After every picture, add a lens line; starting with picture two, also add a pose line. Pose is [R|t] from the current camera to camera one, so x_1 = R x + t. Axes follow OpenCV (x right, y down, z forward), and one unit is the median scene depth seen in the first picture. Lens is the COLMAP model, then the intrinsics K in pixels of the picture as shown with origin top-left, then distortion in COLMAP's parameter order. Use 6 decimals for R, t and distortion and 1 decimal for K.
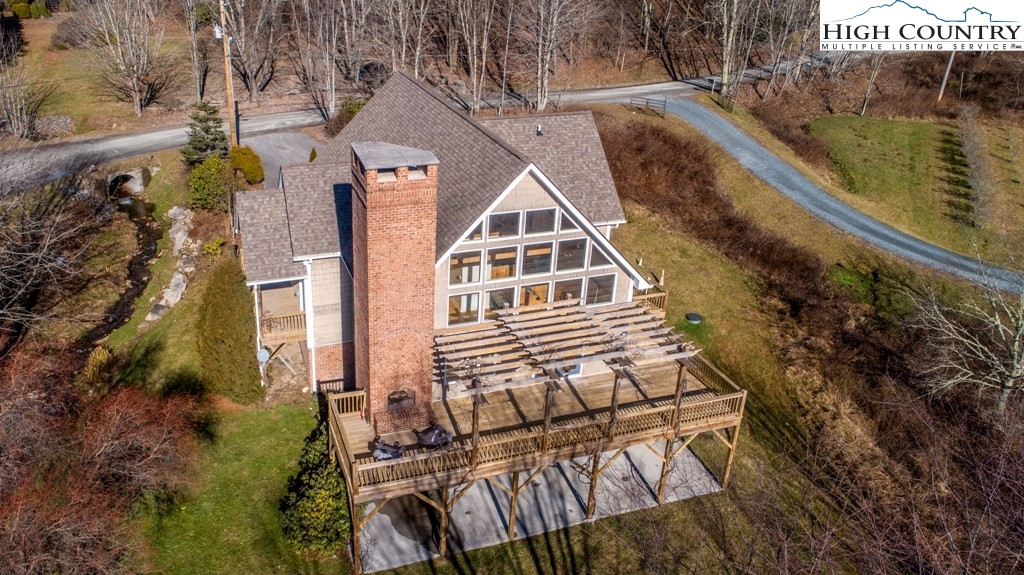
lens RADIAL K [[813.4, 0, 512.0], [0, 813.4, 287.5], [0, 0, 1]] dist [-0.011239, -0.003189]
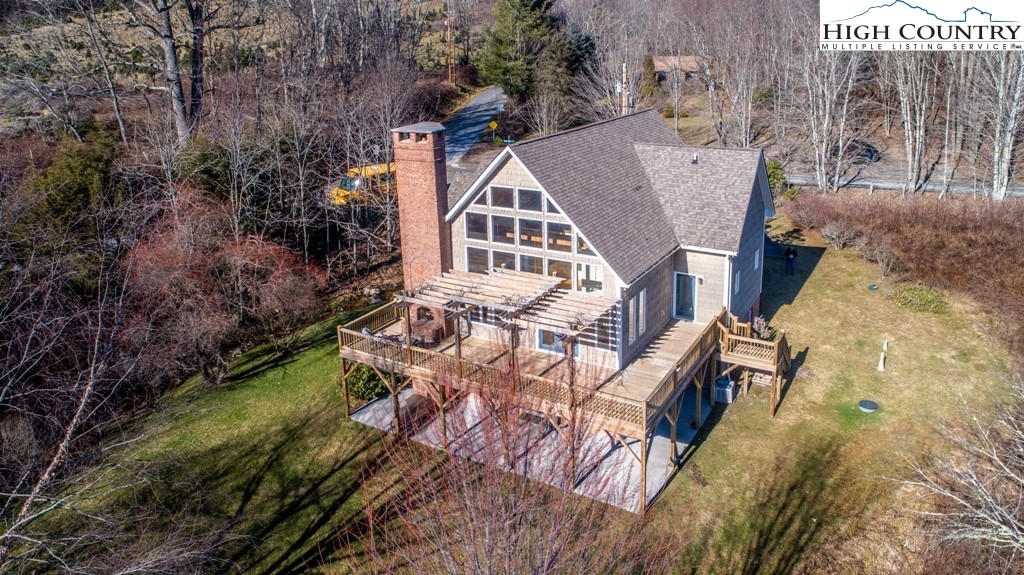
lens RADIAL K [[776.8, 0, 537.6], [0, 776.8, 282.0], [0, 0, 1]] dist [-0.009901, -0.000009]
pose [[0.595818, 0.194461, -0.779222, 0.953723], [-0.304306, 0.952561, 0.005036, 0.023427], [0.743236, 0.234121, 0.626728, 0.320676]]
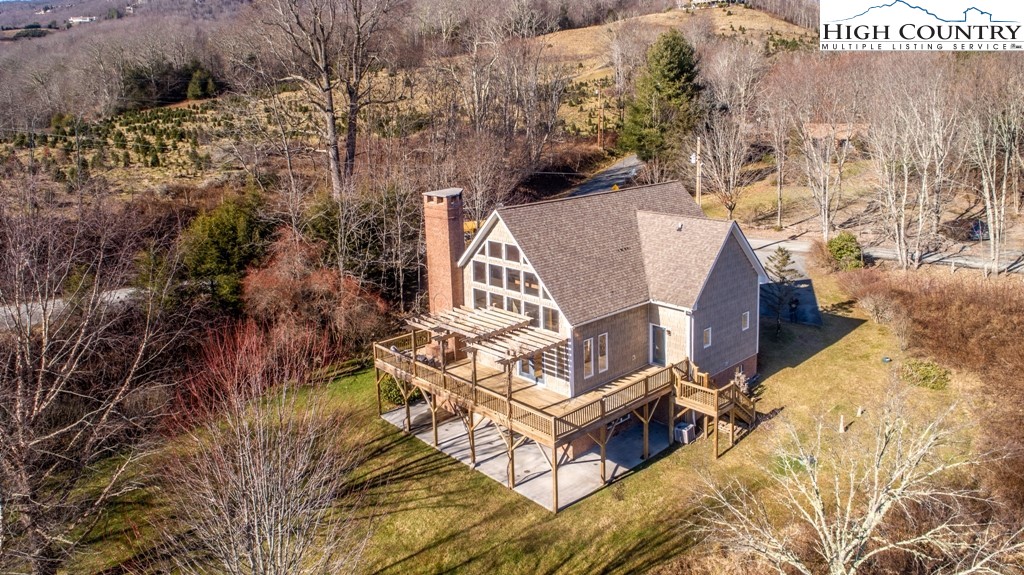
lens RADIAL K [[813.4, 0, 512.0], [0, 813.4, 287.5], [0, 0, 1]] dist [-0.011239, -0.003189]
pose [[0.314133, 0.172196, -0.933632, 1.437951], [-0.373403, 0.926565, 0.045256, -0.091103], [0.872863, 0.334405, 0.355363, 0.490033]]
